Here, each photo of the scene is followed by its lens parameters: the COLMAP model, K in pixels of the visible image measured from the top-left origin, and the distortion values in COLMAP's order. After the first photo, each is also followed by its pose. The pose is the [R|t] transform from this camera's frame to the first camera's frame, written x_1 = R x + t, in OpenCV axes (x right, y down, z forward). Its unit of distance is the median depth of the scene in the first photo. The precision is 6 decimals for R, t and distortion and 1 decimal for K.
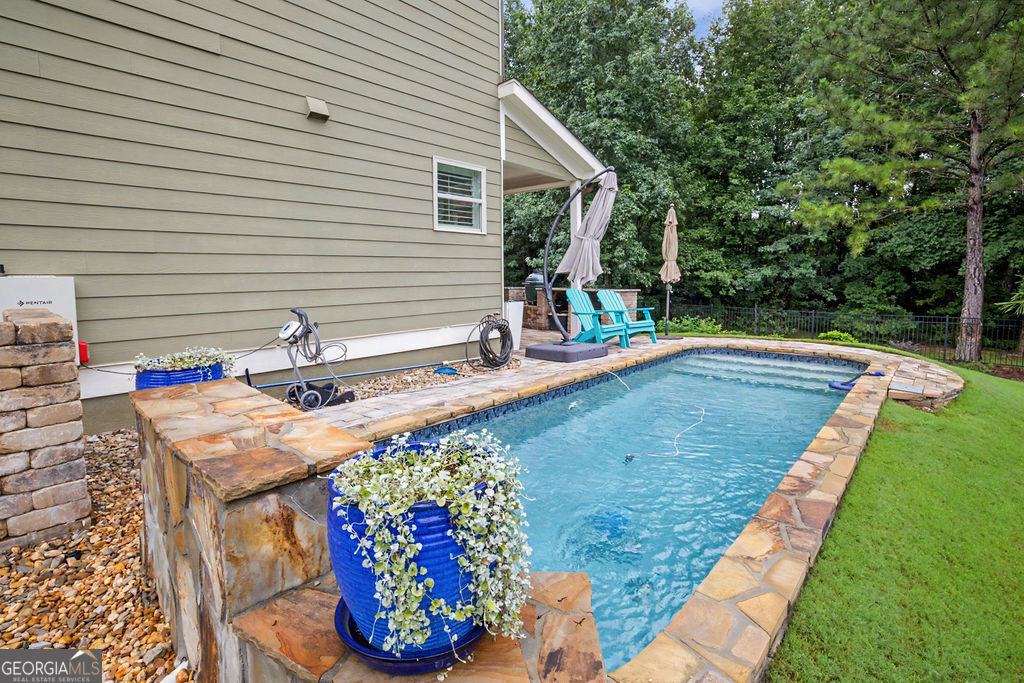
lens RADIAL K [[484.6, 0, 505.6], [0, 484.6, 333.6], [0, 0, 1]] dist [-0.028578, 0.003093]
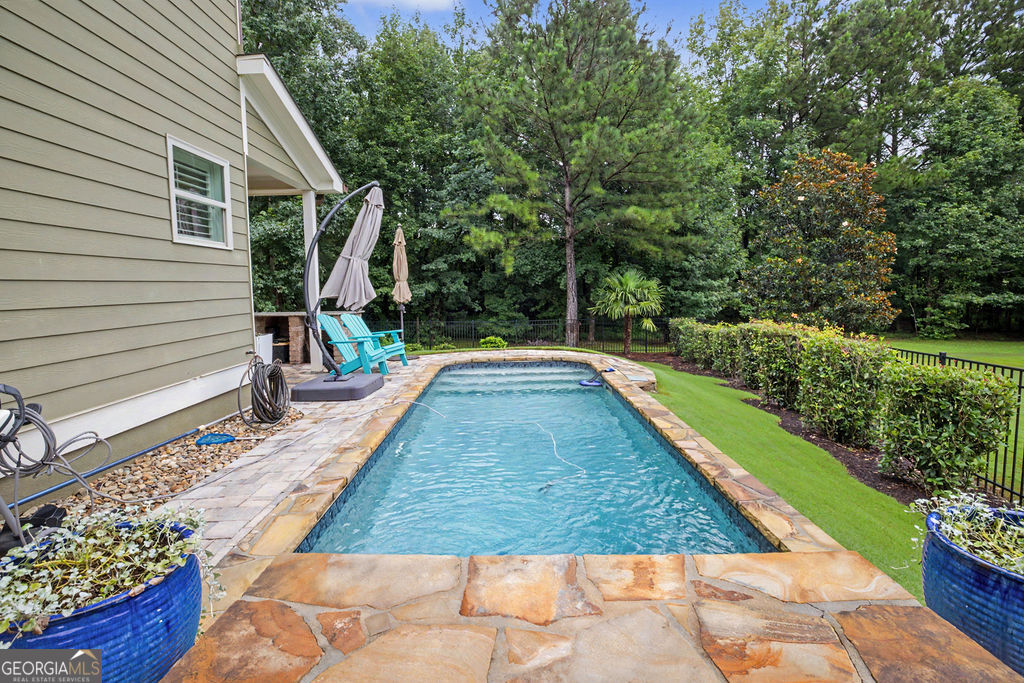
lens RADIAL K [[484.6, 0, 515.5], [0, 484.6, 341.9], [0, 0, 1]] dist [-0.028578, 0.003093]
pose [[0.731557, -0.084612, 0.676510, -0.137493], [0.093017, 0.995377, 0.023907, -0.022062], [-0.675406, 0.045438, 0.736045, 0.089519]]
